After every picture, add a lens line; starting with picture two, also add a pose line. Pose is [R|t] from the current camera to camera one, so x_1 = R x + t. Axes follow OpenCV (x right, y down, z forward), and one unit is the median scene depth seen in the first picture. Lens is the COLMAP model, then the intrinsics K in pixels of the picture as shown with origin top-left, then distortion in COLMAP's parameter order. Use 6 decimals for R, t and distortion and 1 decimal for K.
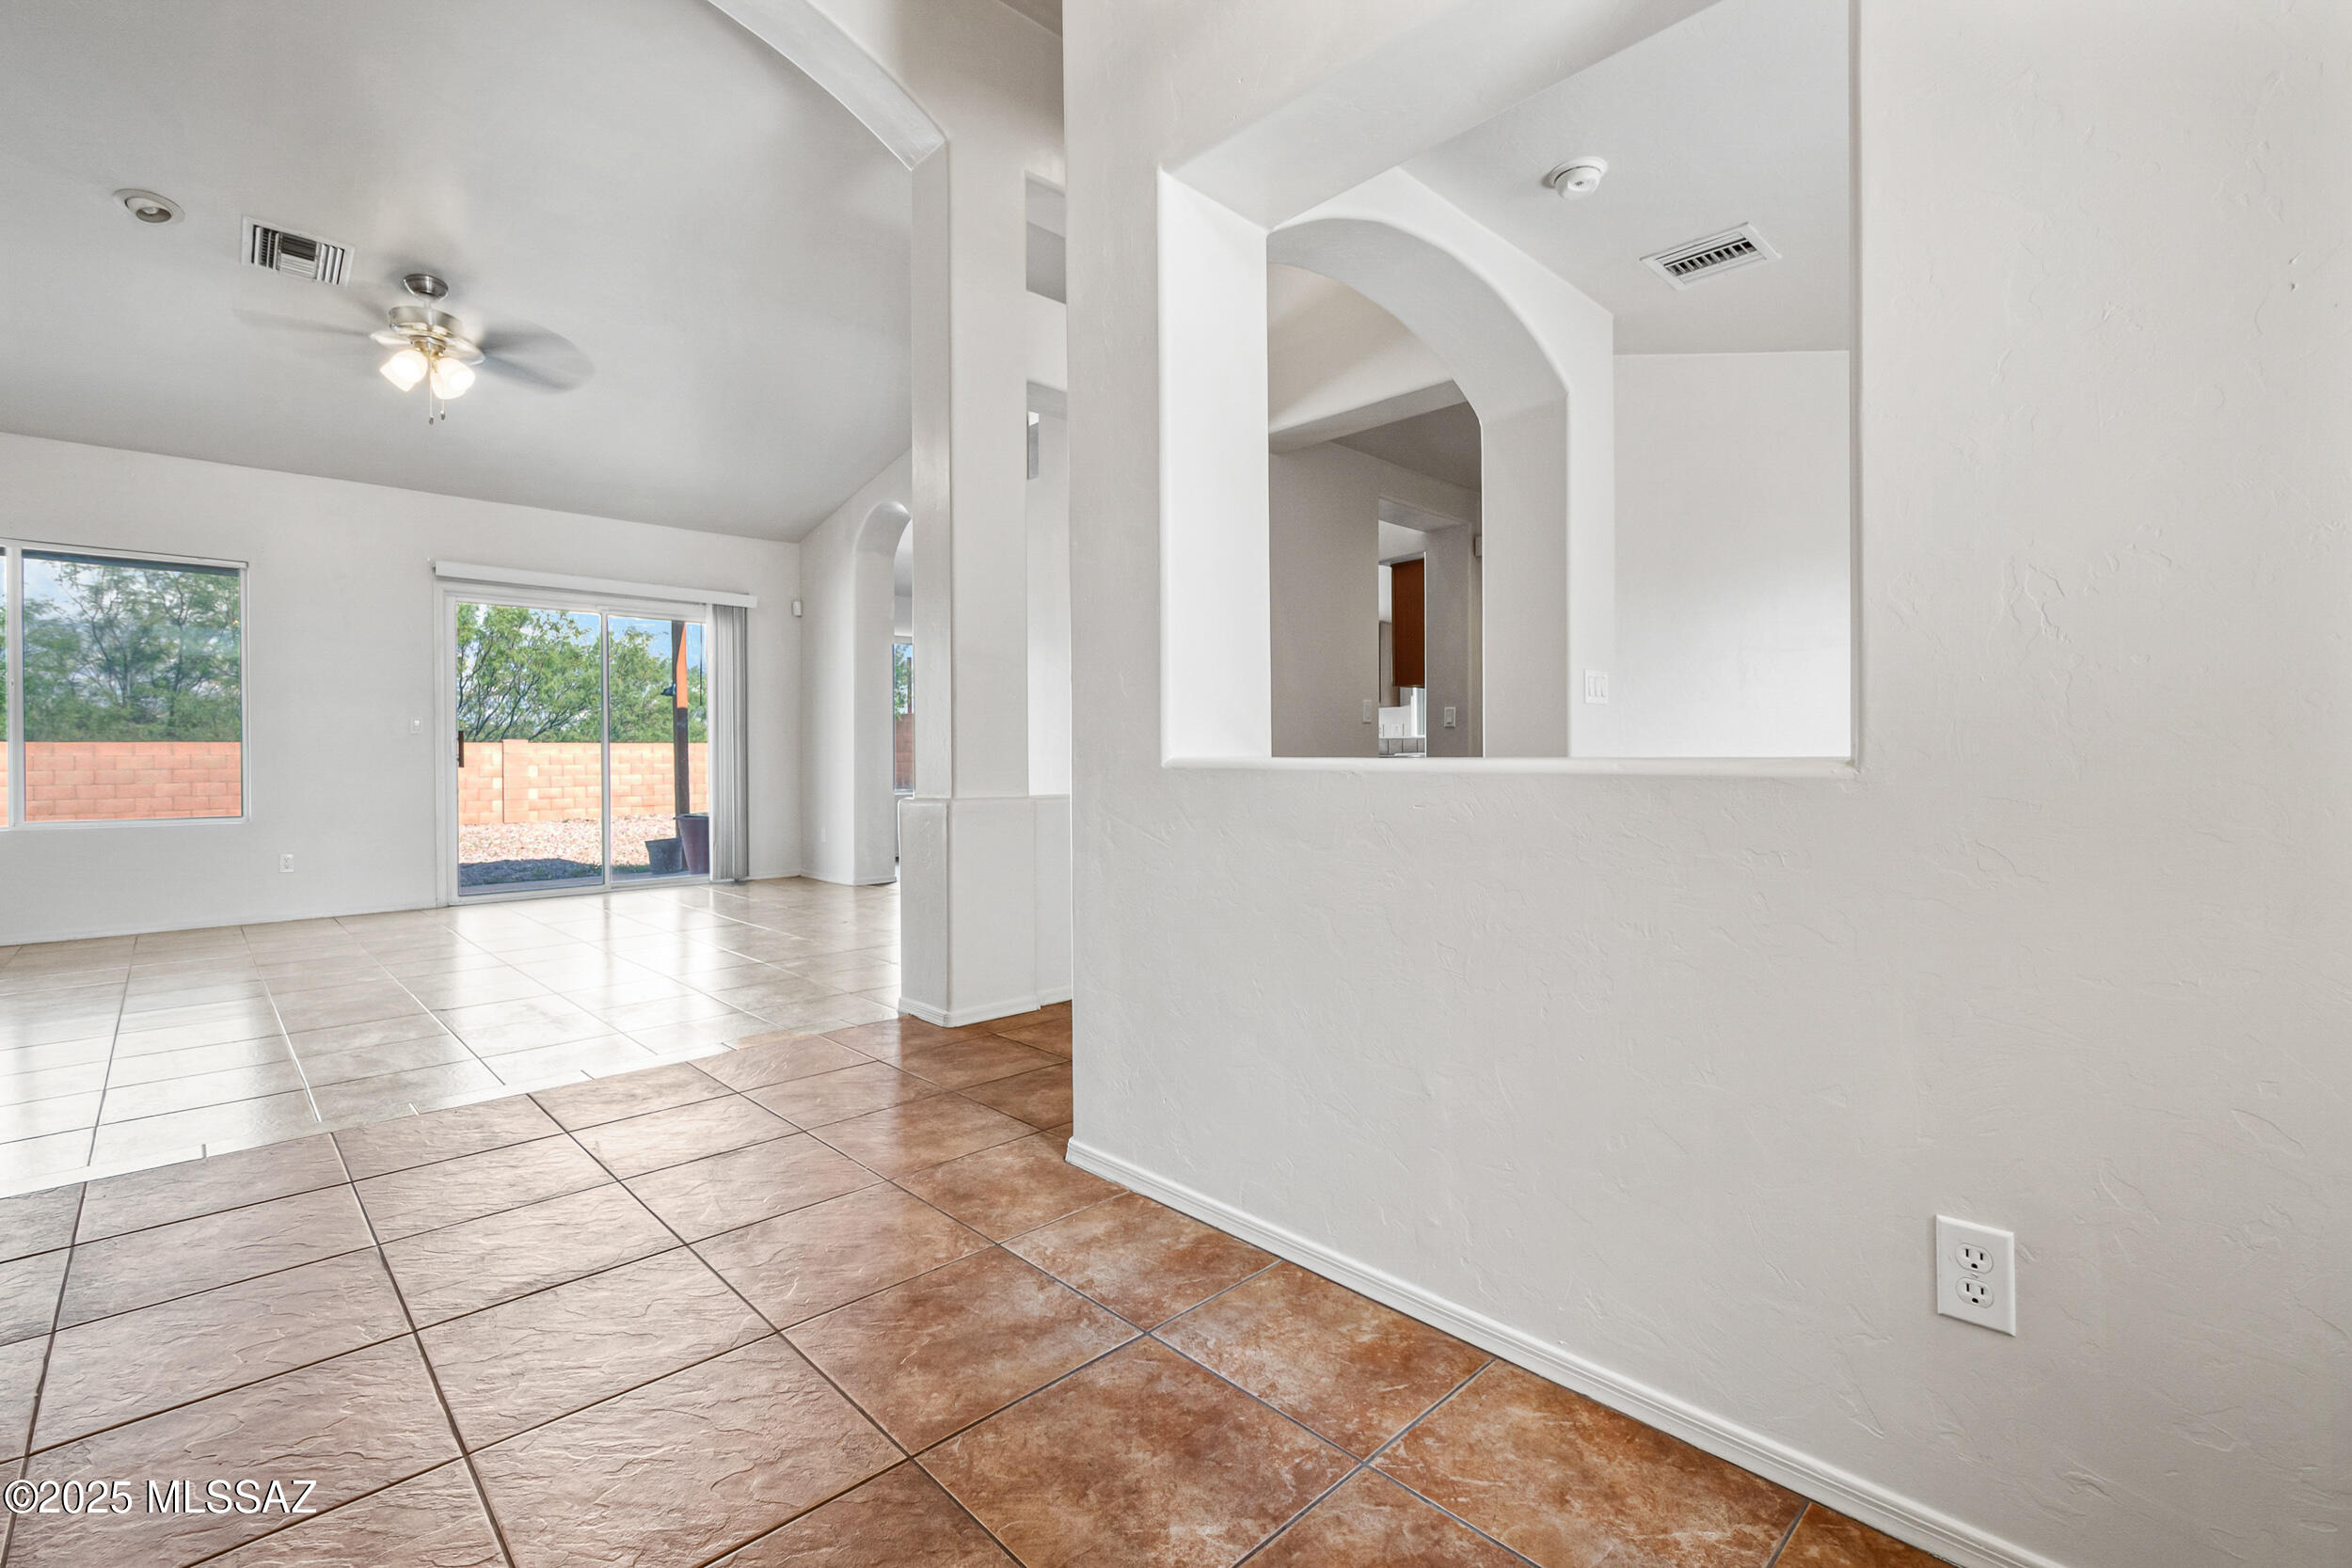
lens RADIAL K [[1036.5, 0, 1169.4], [0, 1036.5, 758.3], [0, 0, 1]] dist [0.004599, 0.000158]
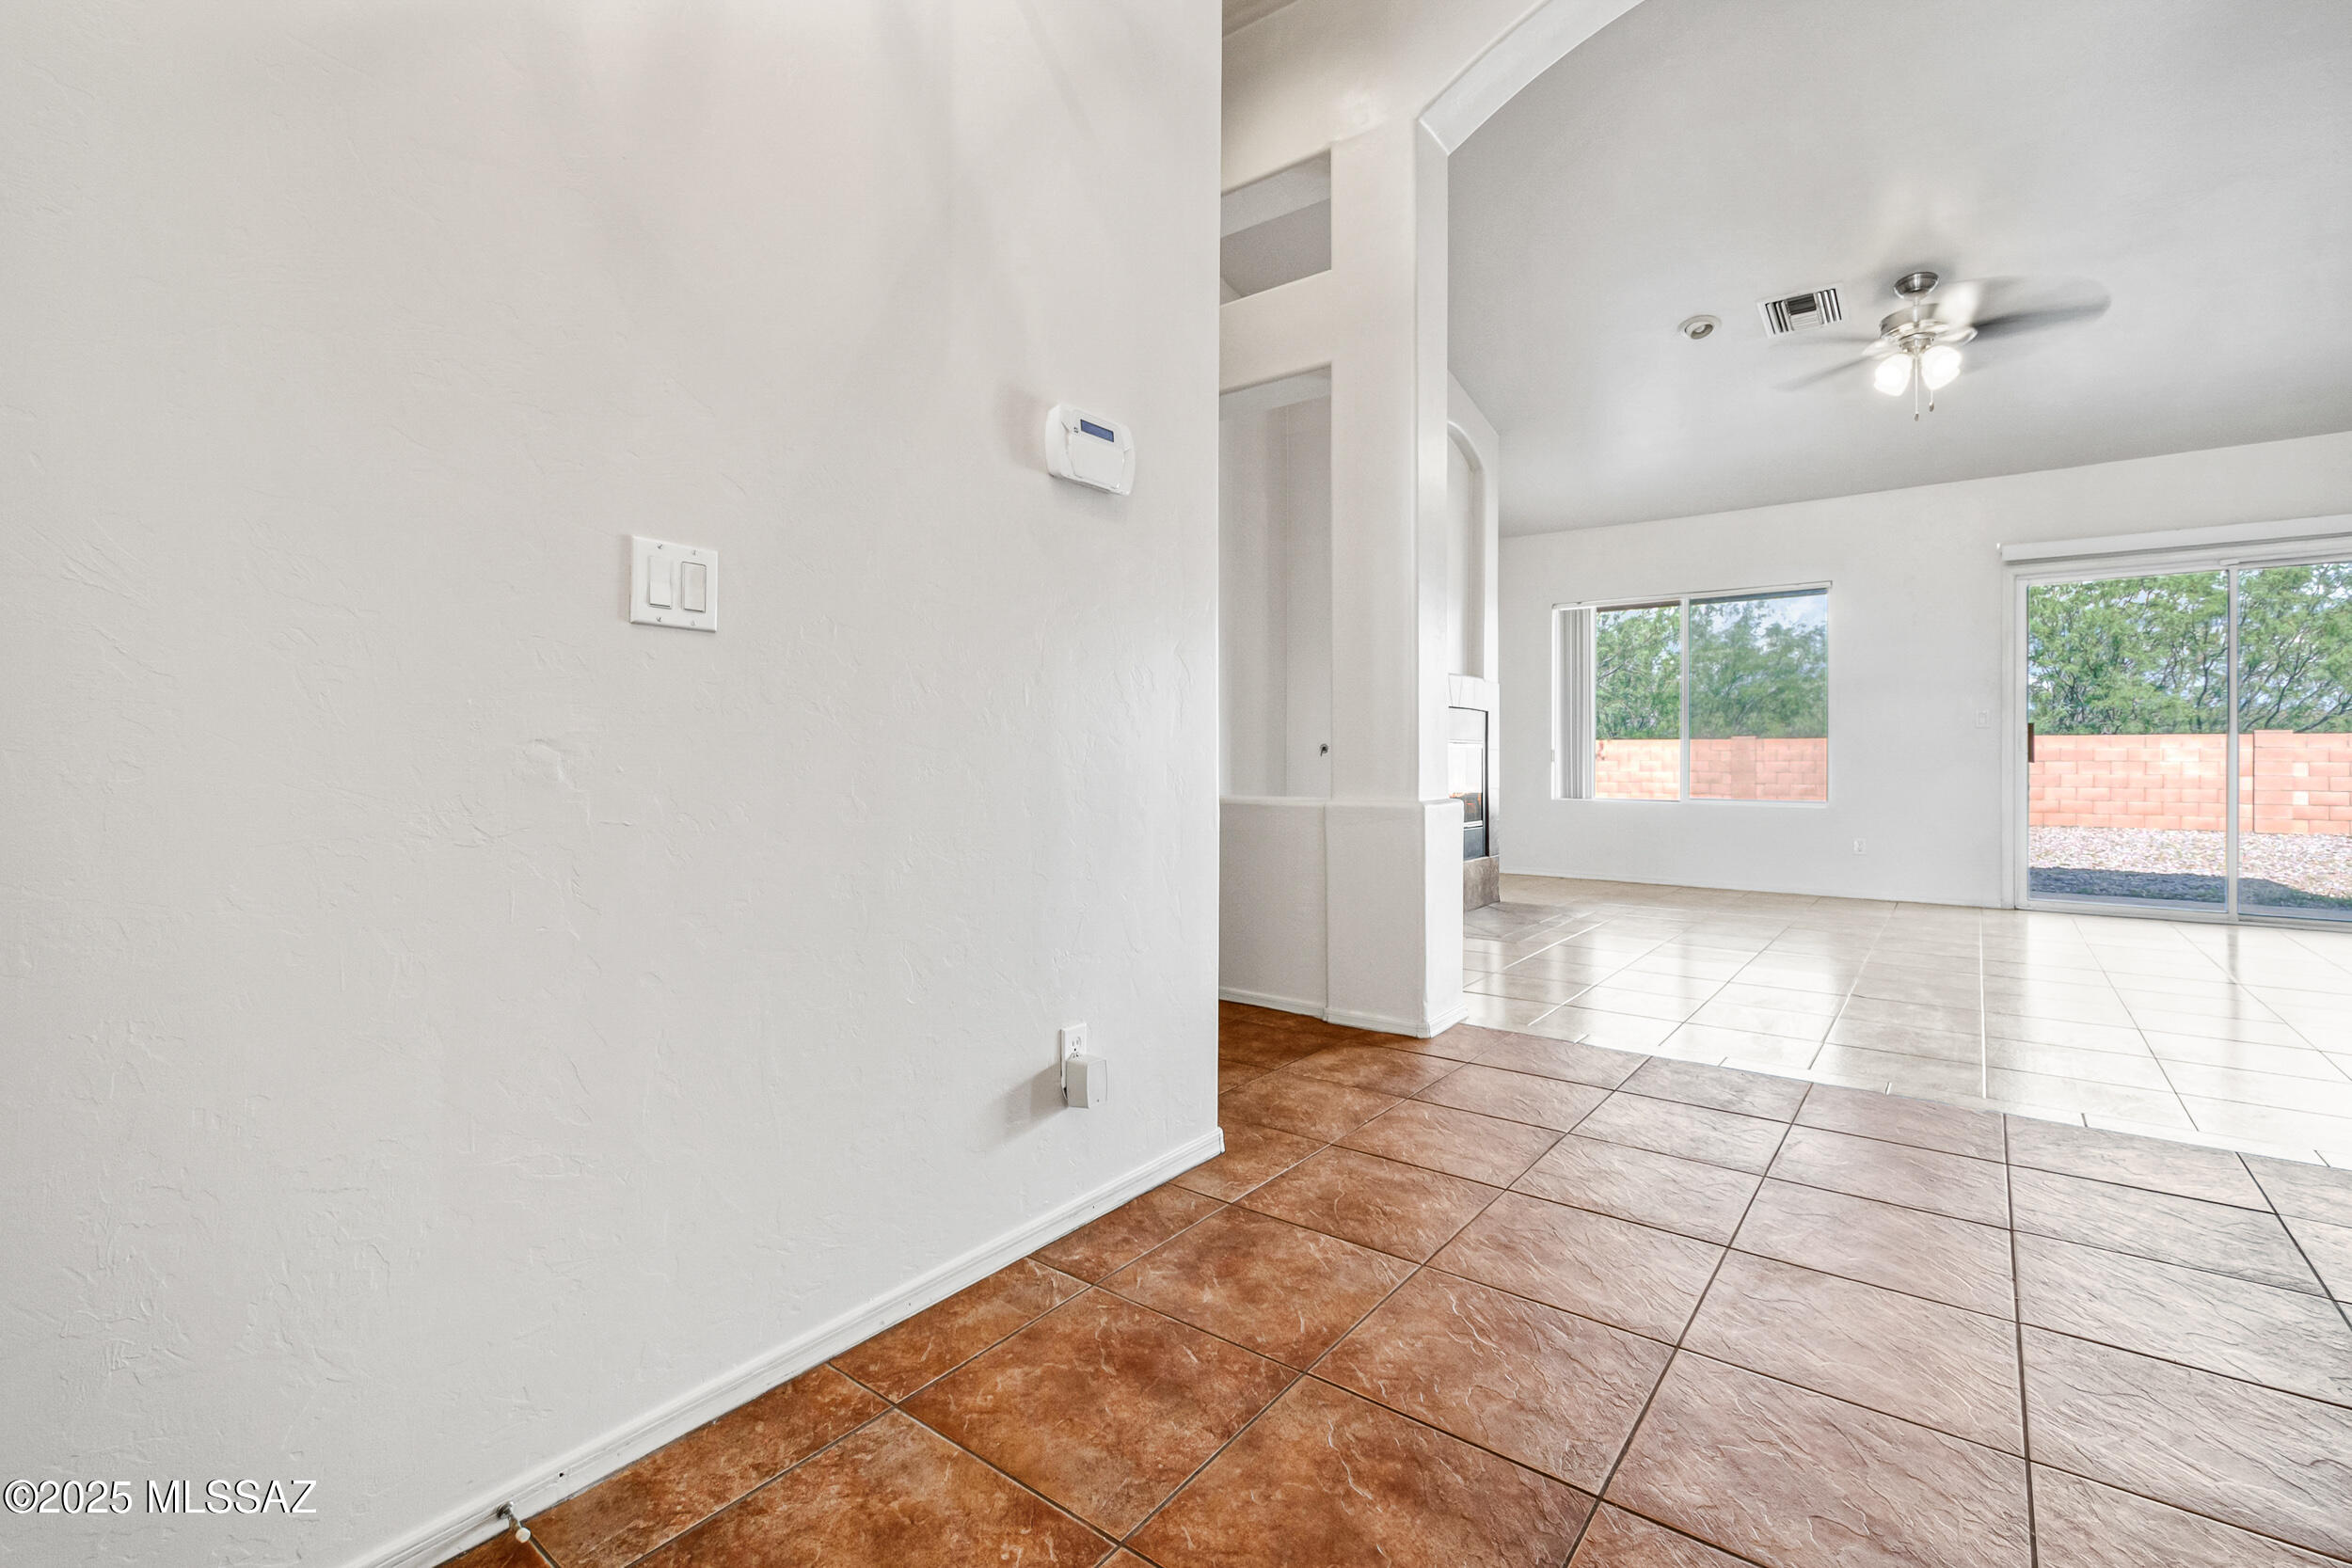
lens RADIAL K [[1036.5, 0, 1169.4], [0, 1036.5, 758.3], [0, 0, 1]] dist [0.004599, 0.000158]
pose [[0.147764, 0.010156, -0.988970, 0.154408], [-0.003994, 0.999945, 0.009672, -0.001467], [0.989015, 0.002521, 0.147797, 0.117876]]
